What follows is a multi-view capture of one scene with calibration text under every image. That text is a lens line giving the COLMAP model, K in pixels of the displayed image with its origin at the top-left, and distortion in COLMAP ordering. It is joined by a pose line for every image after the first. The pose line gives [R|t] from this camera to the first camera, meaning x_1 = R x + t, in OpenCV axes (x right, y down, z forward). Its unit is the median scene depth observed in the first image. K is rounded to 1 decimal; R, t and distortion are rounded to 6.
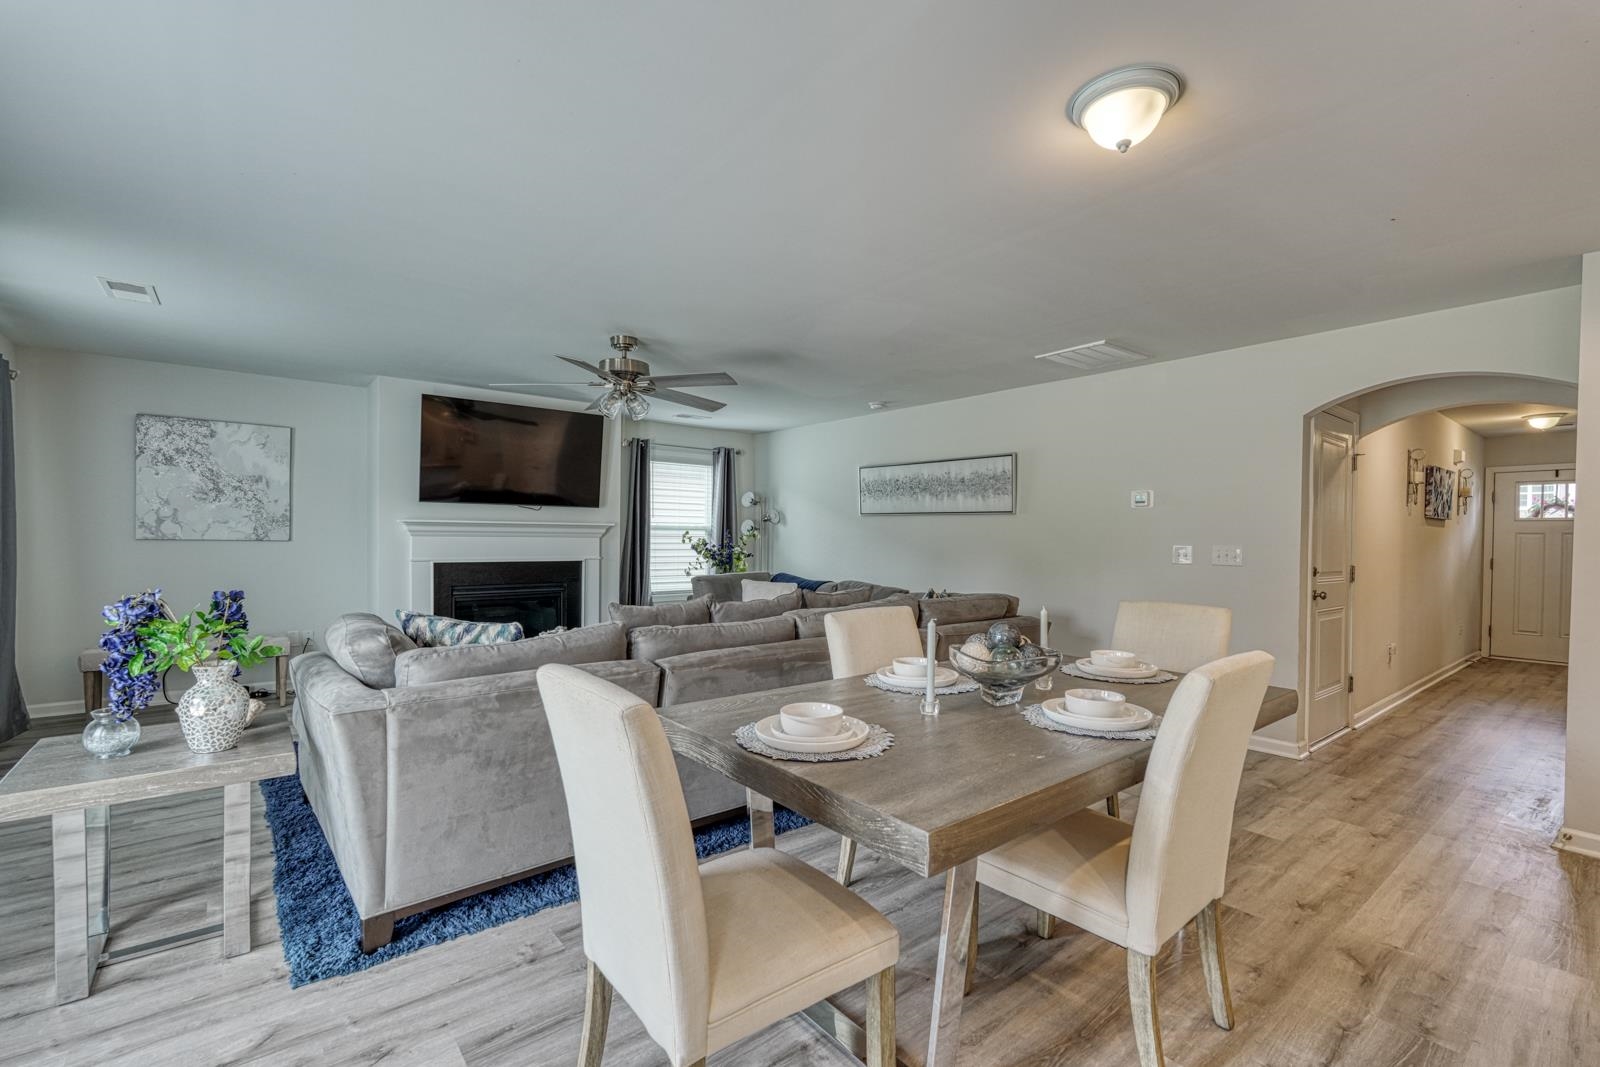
lens RADIAL K [[704.2, 0, 799.9], [0, 704.2, 544.8], [0, 0, 1]] dist [0.002309, 0.000559]
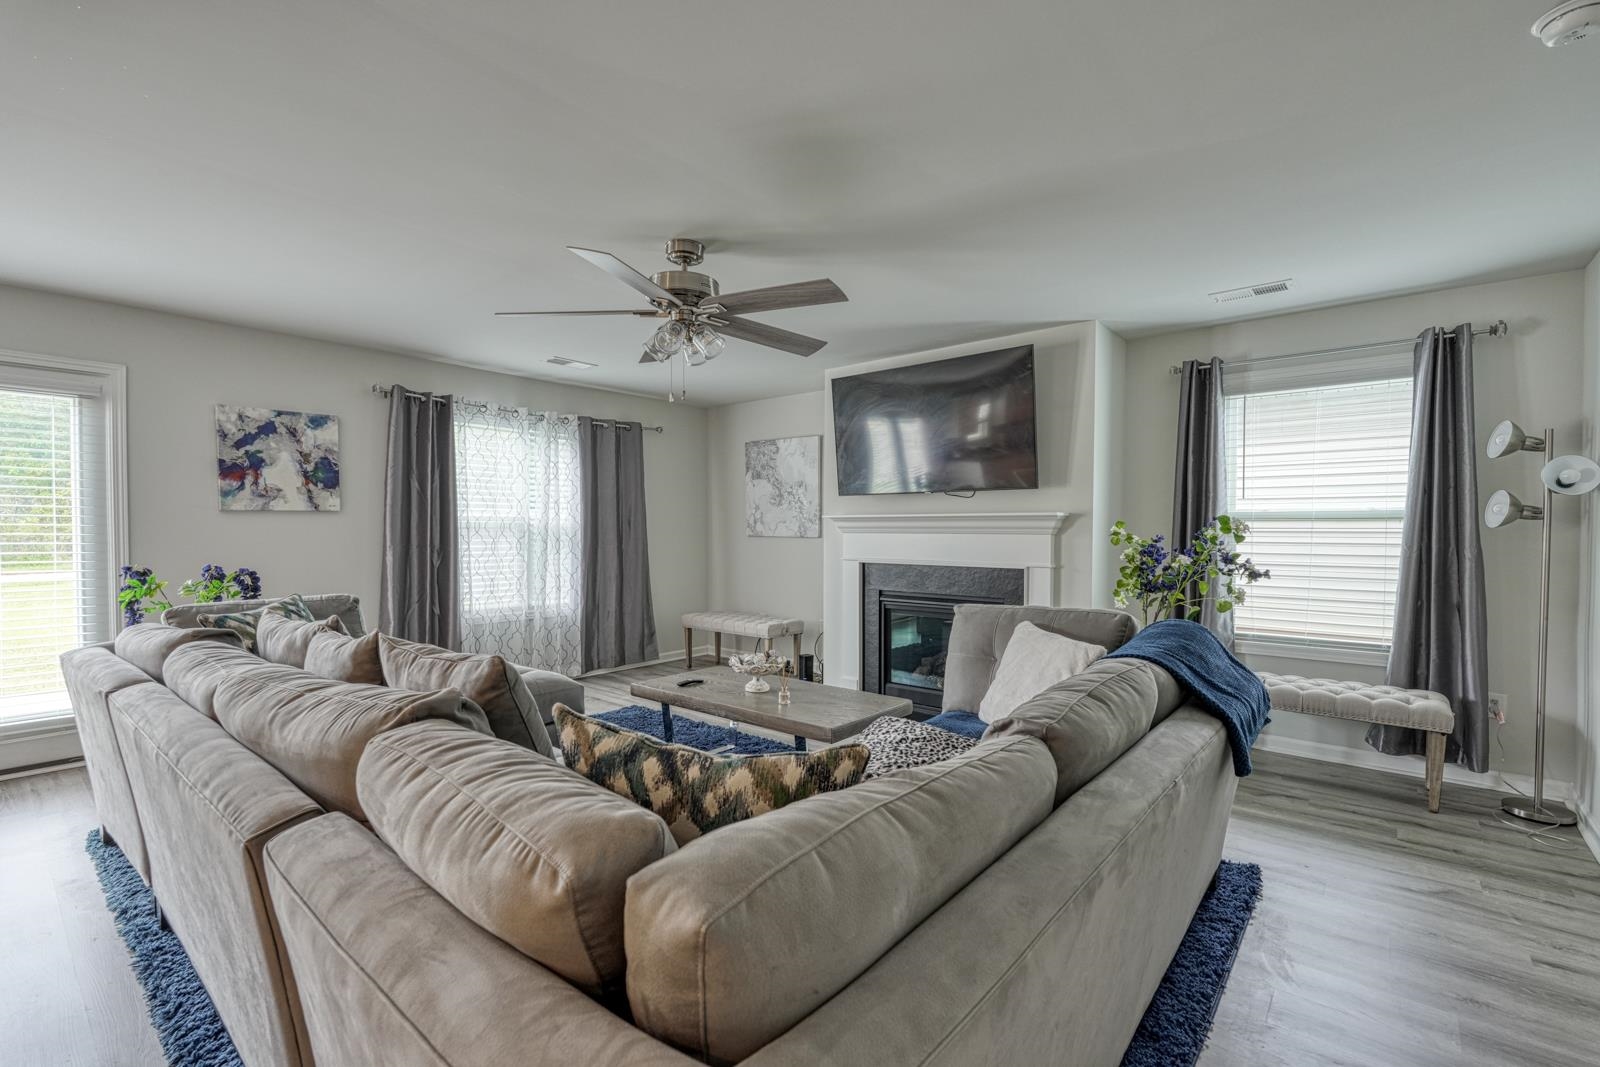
lens RADIAL K [[704.2, 0, 799.9], [0, 704.2, 544.8], [0, 0, 1]] dist [0.002309, 0.000559]
pose [[0.188027, 0.012773, -0.982081, 0.385676], [-0.011853, 0.999872, 0.010735, -0.006596], [0.982092, 0.009622, 0.188154, 0.830398]]
